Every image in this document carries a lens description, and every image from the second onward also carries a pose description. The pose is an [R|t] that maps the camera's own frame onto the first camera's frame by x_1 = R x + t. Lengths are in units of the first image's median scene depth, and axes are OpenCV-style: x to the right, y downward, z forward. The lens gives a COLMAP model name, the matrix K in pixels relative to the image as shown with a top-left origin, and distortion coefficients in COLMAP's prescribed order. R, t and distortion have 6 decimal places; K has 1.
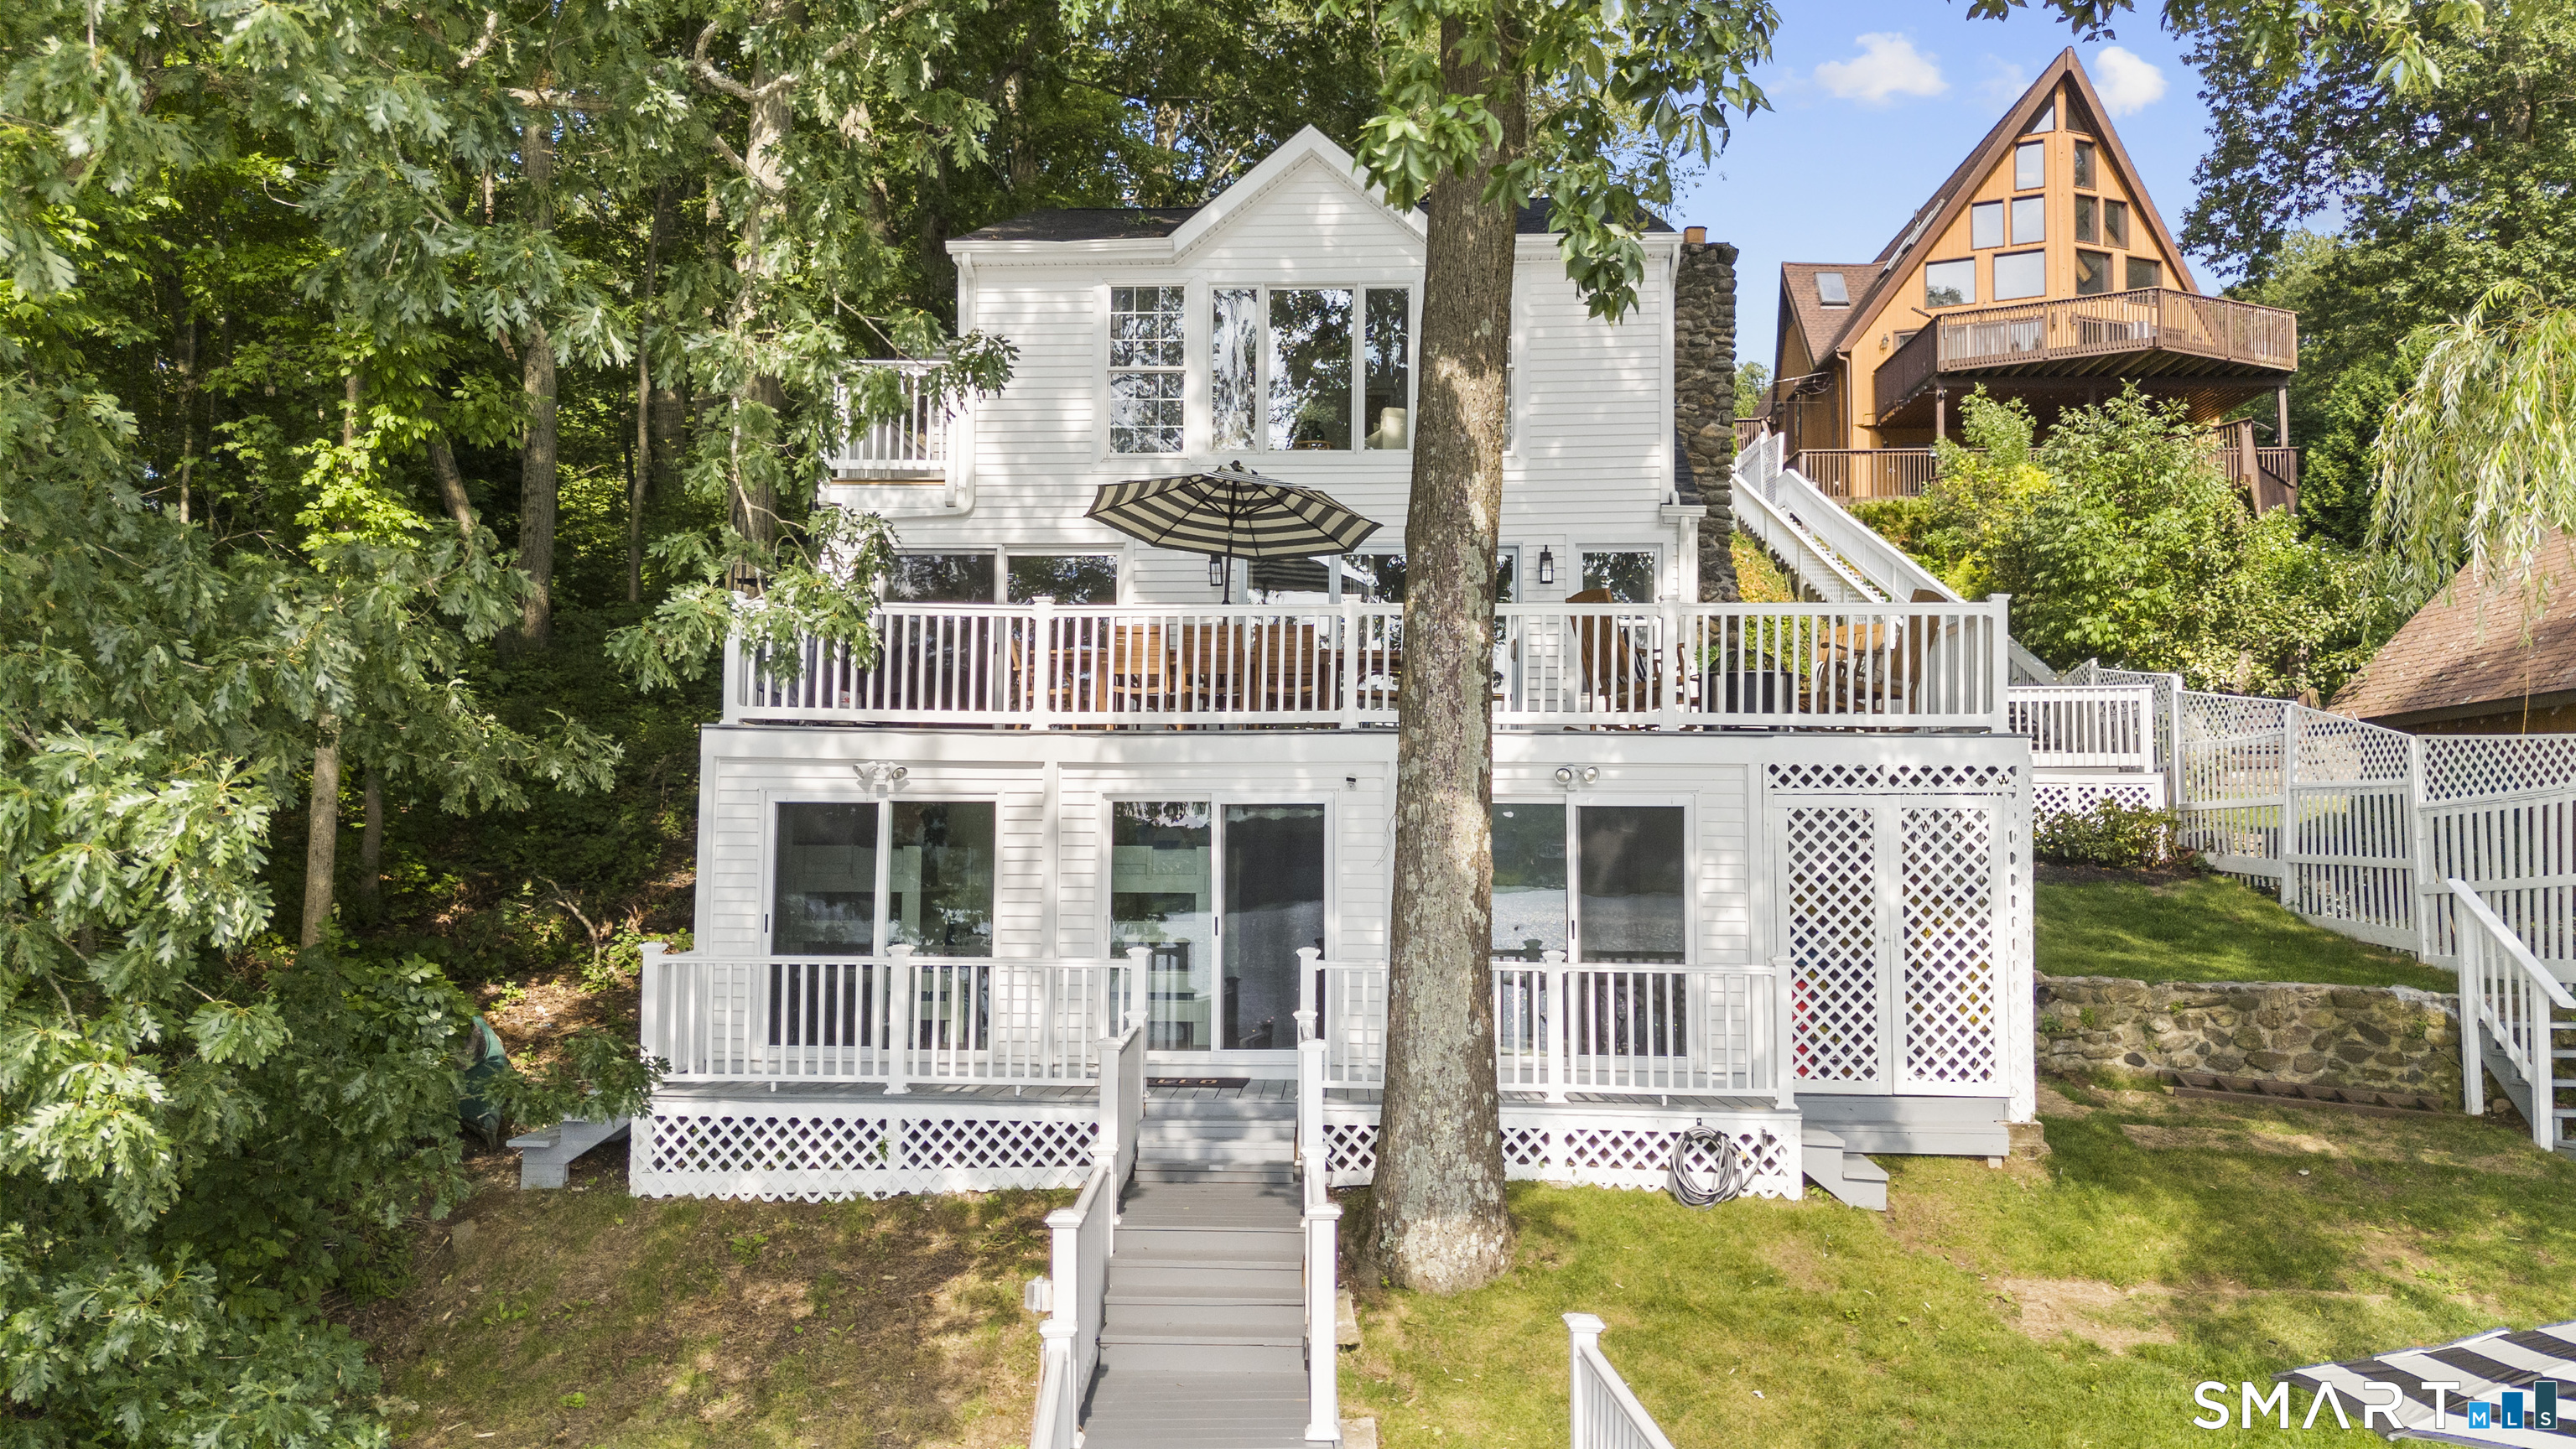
lens RADIAL K [[1897.8, 0, 1288.0], [0, 1897.8, 724.5], [0, 0, 1]] dist [0.105635, -0.157338]
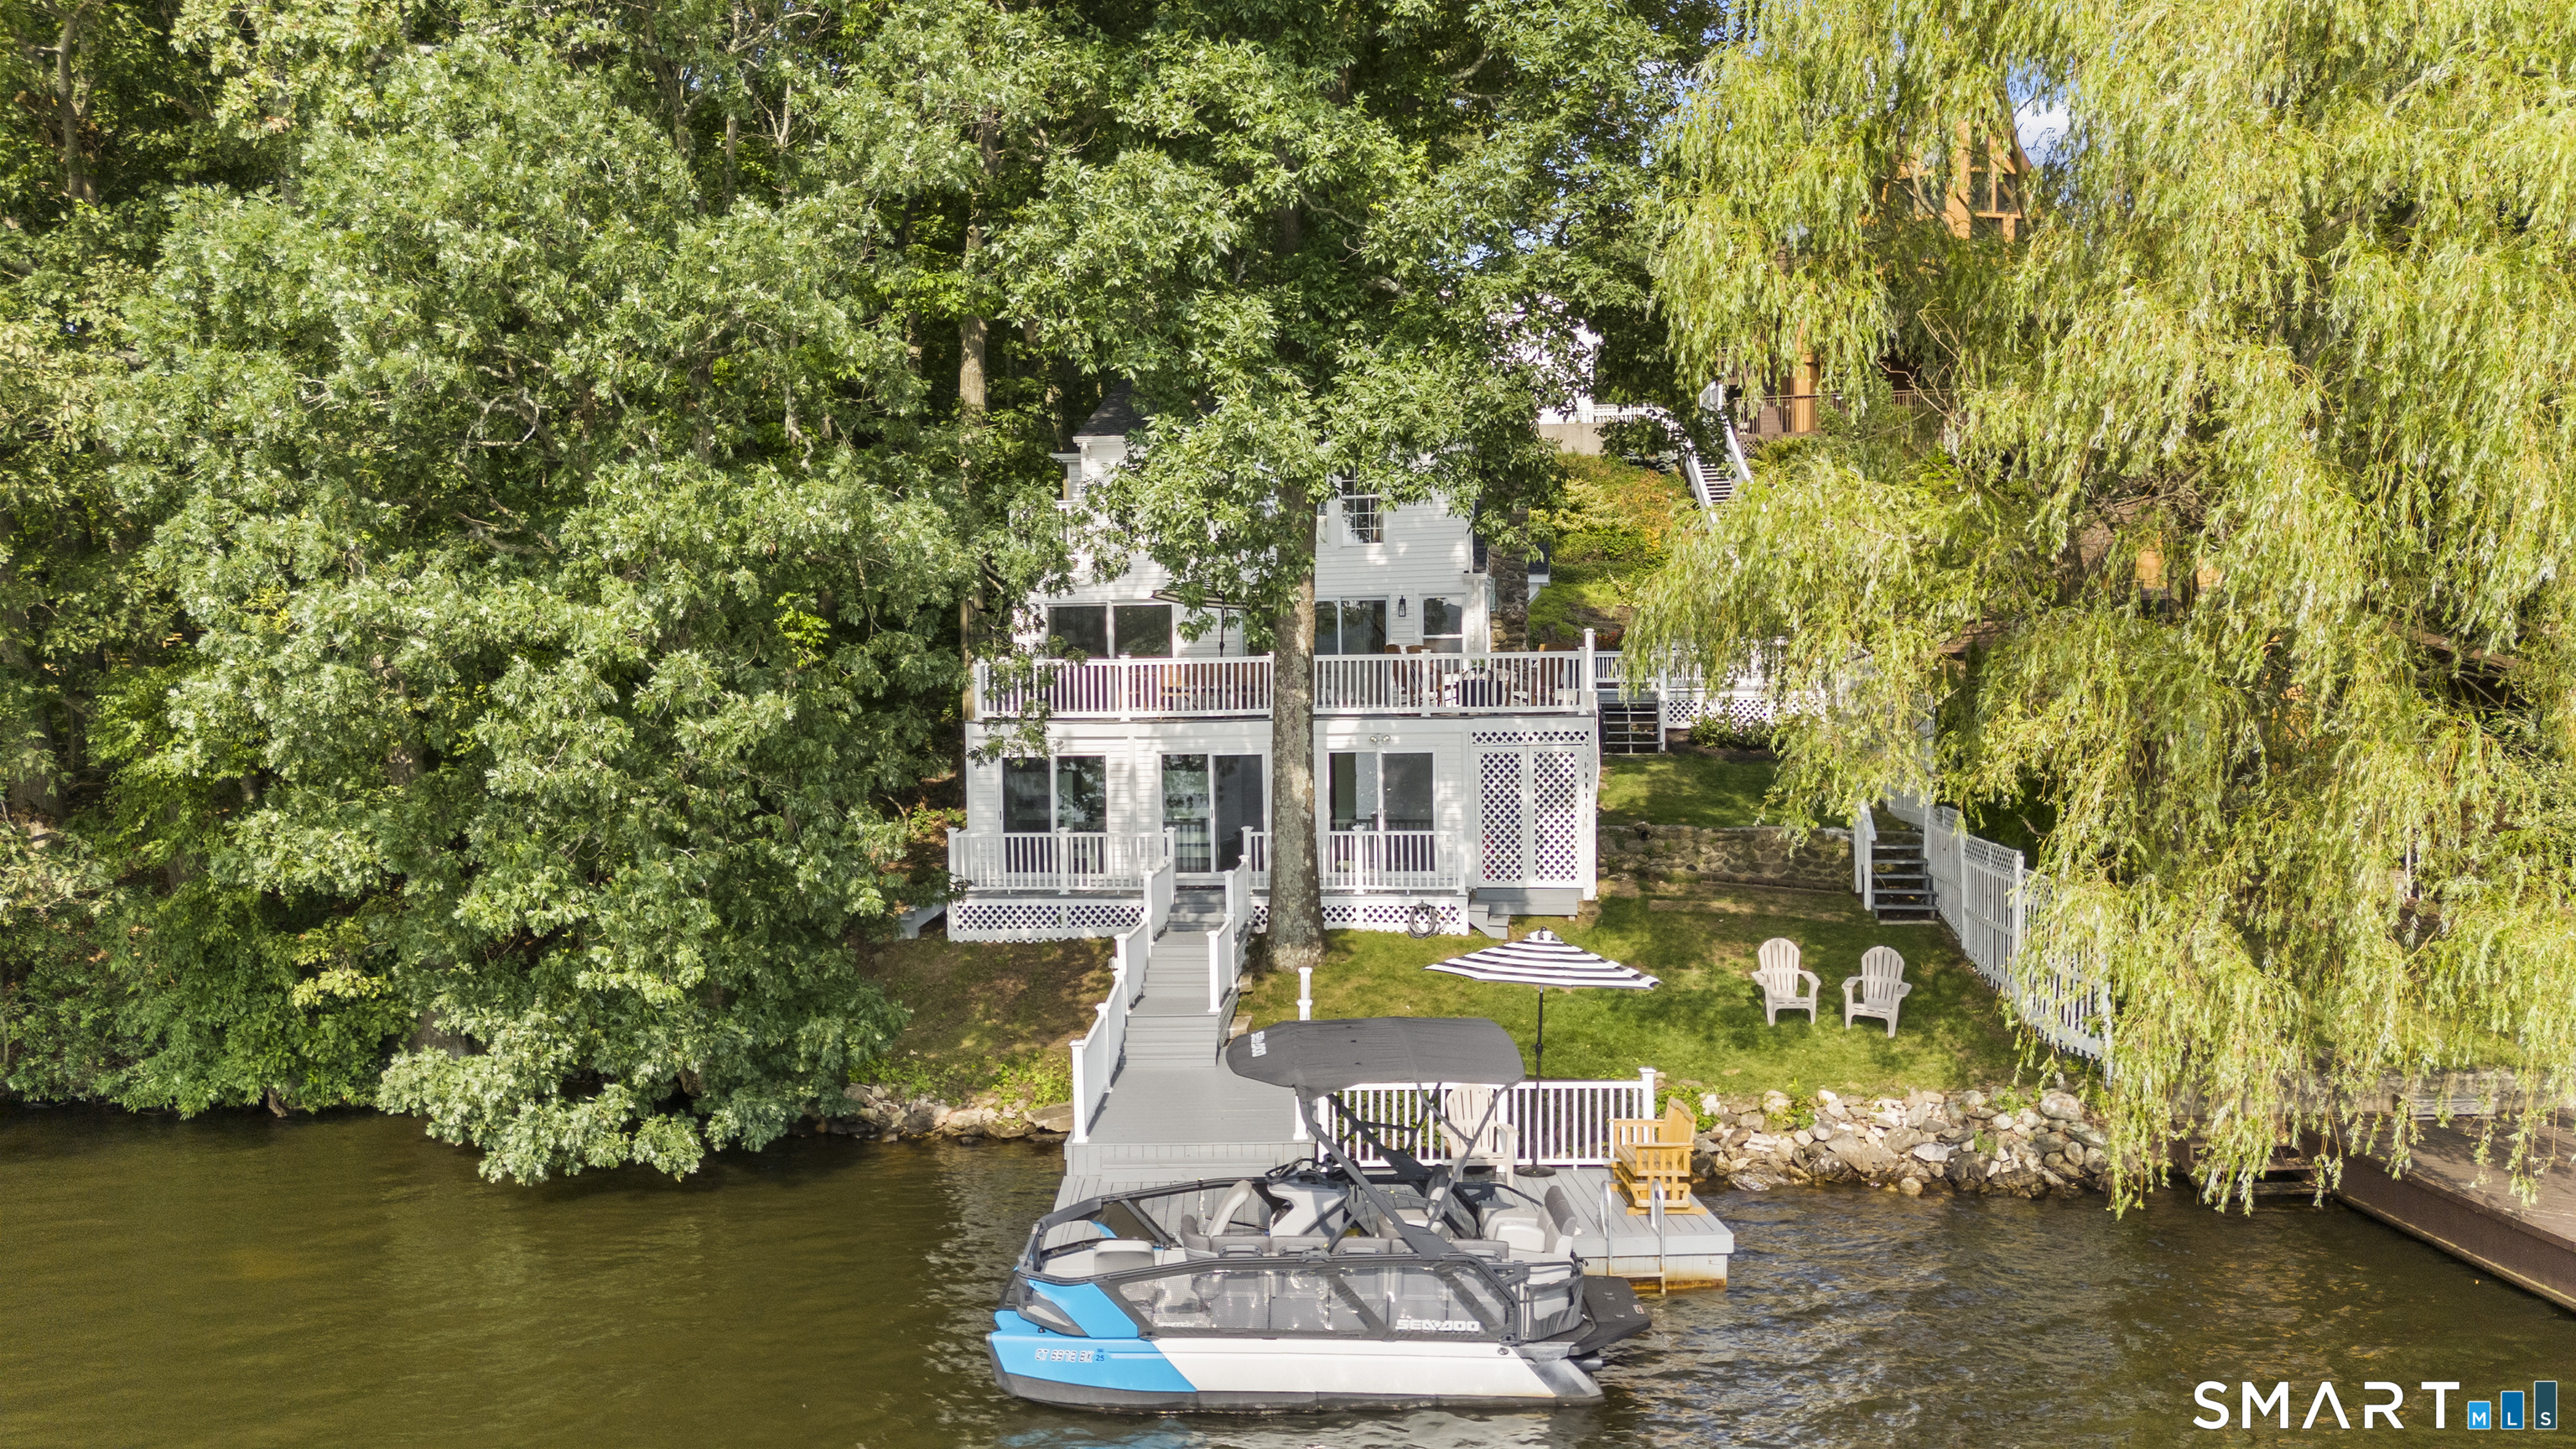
lens RADIAL K [[1897.8, 0, 1288.0], [0, 1897.8, 724.5], [0, 0, 1]] dist [0.105635, -0.157338]
pose [[0.995783, -0.022339, -0.088974, 0.241302], [0.031349, 0.994373, 0.101190, -0.206822], [0.086212, -0.103553, 0.990881, -1.084132]]
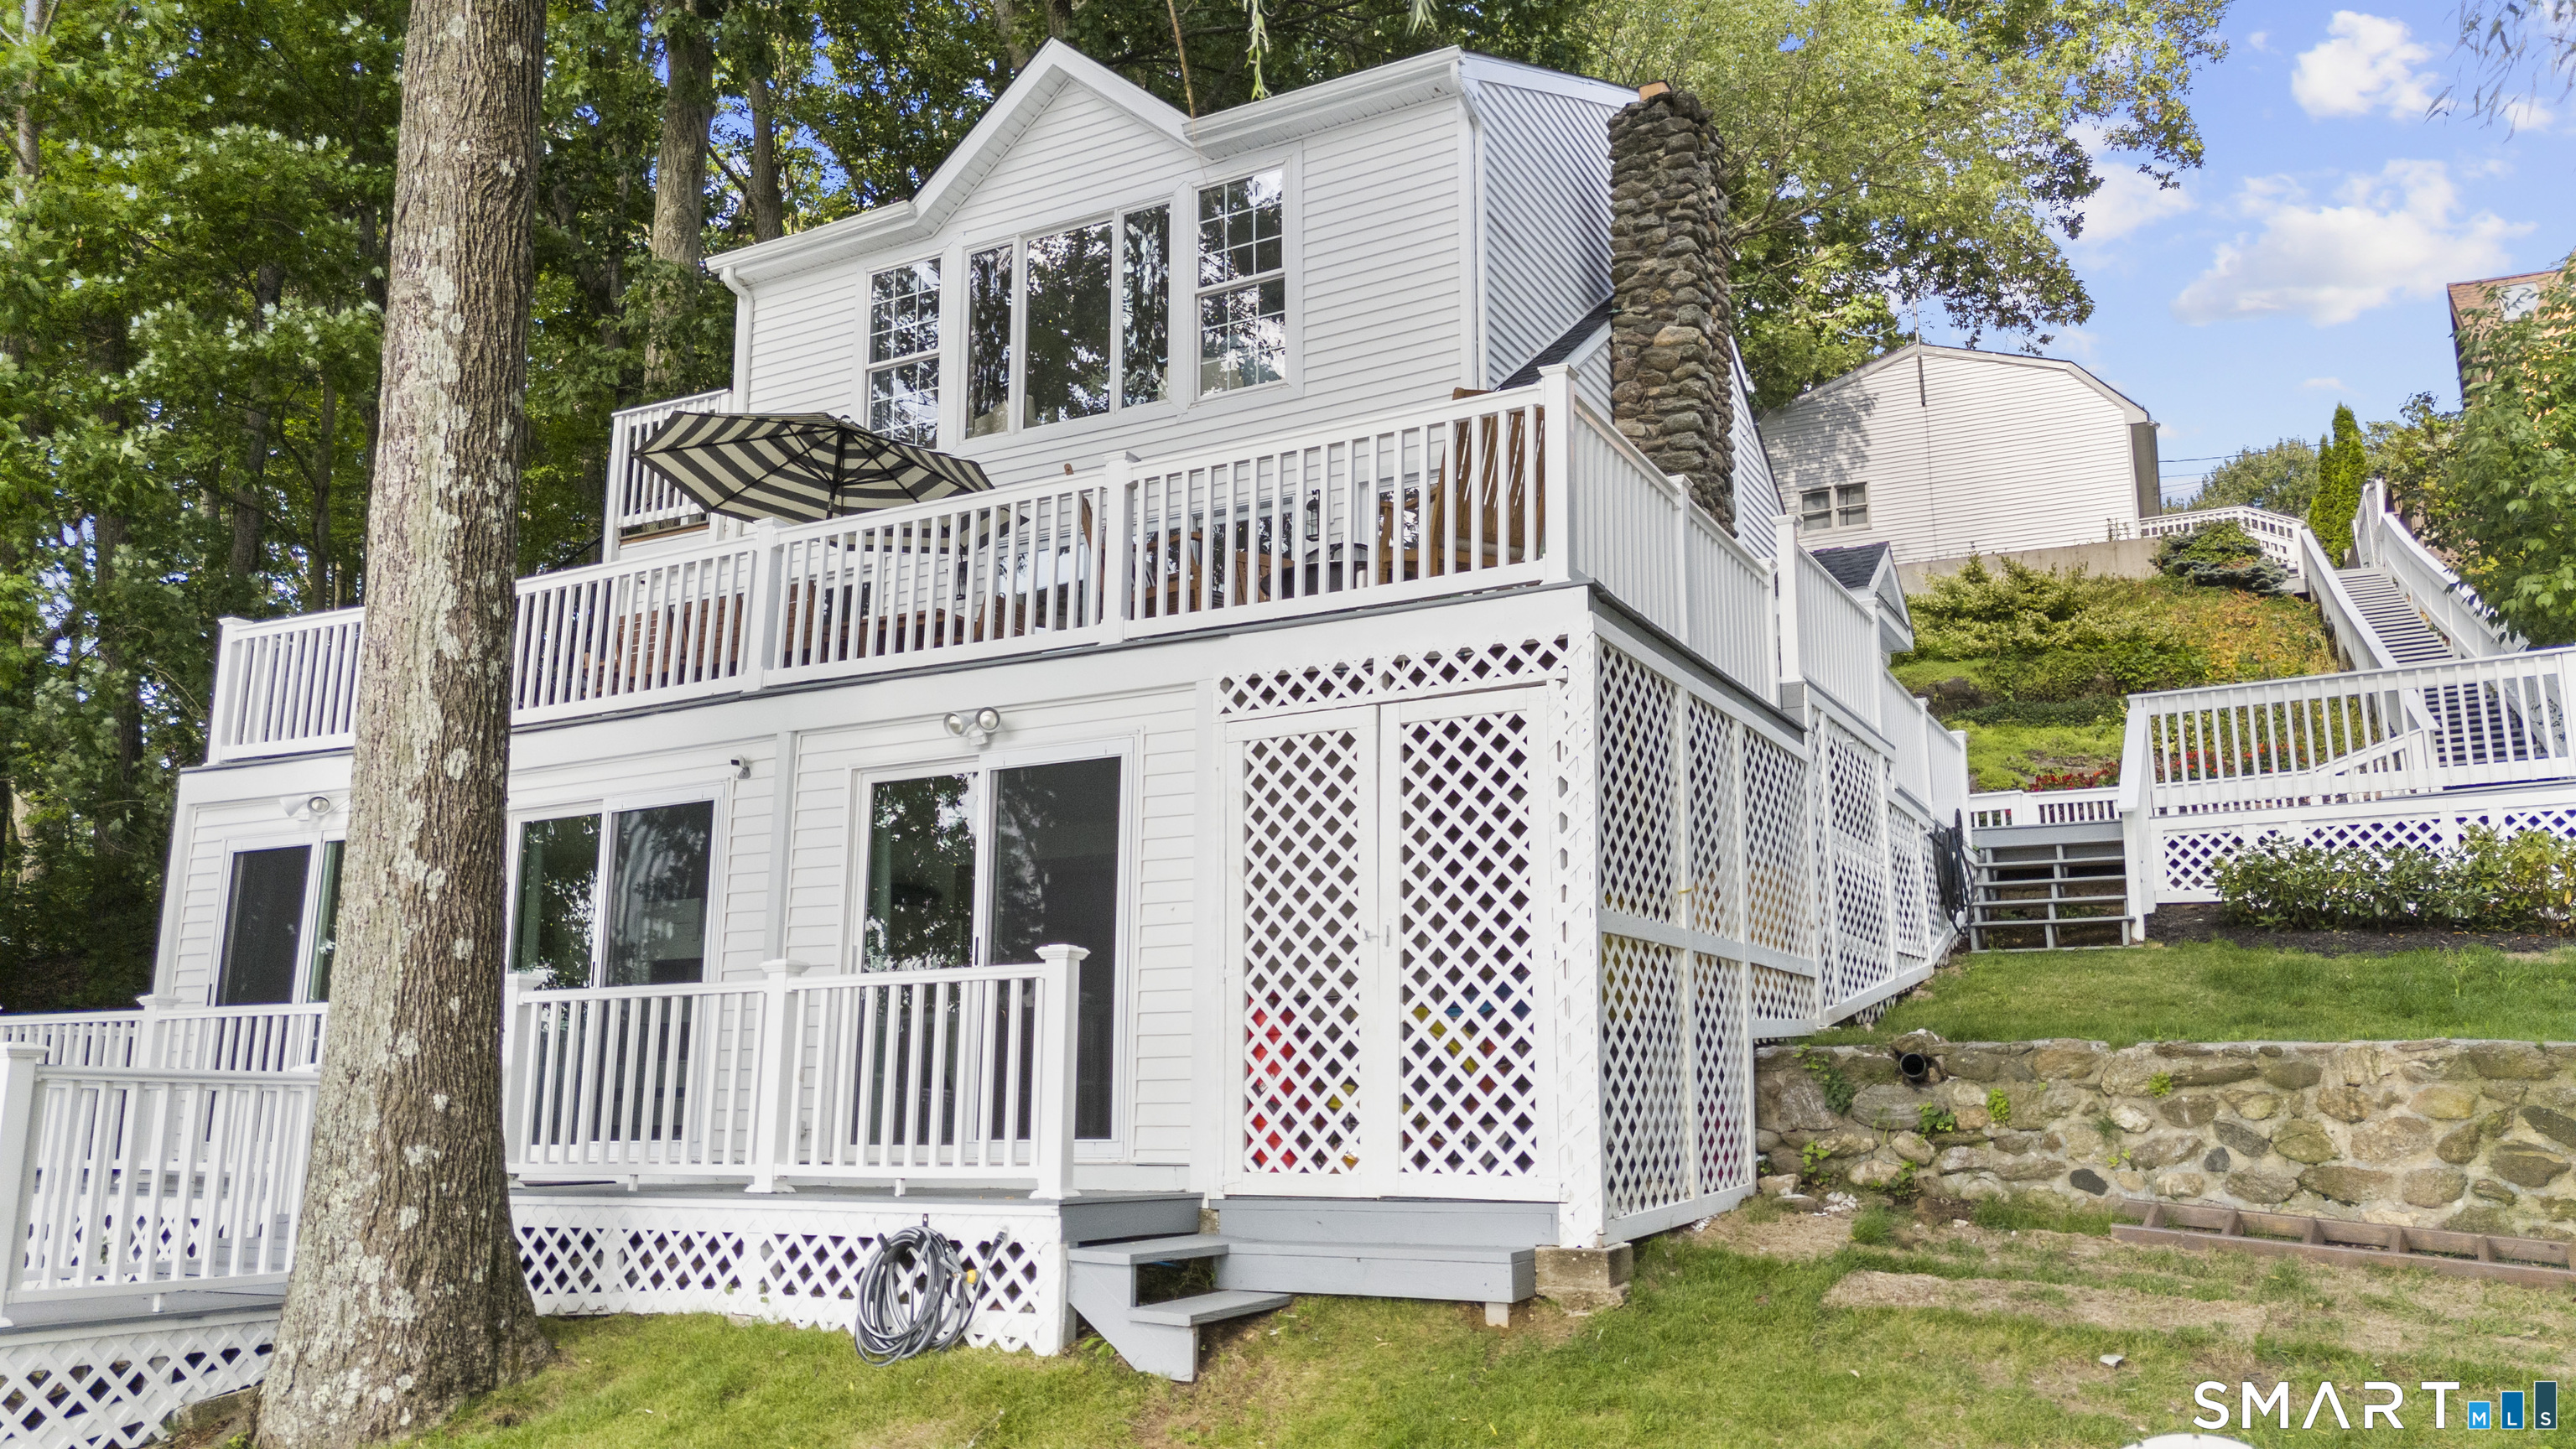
lens RADIAL K [[1897.8, 0, 1288.0], [0, 1897.8, 724.5], [0, 0, 1]] dist [0.105635, -0.157338]
pose [[0.908536, -0.091309, -0.407707, 0.543762], [0.036774, 0.989516, -0.139663, 0.129678], [0.416185, 0.111896, 0.902369, 0.439658]]
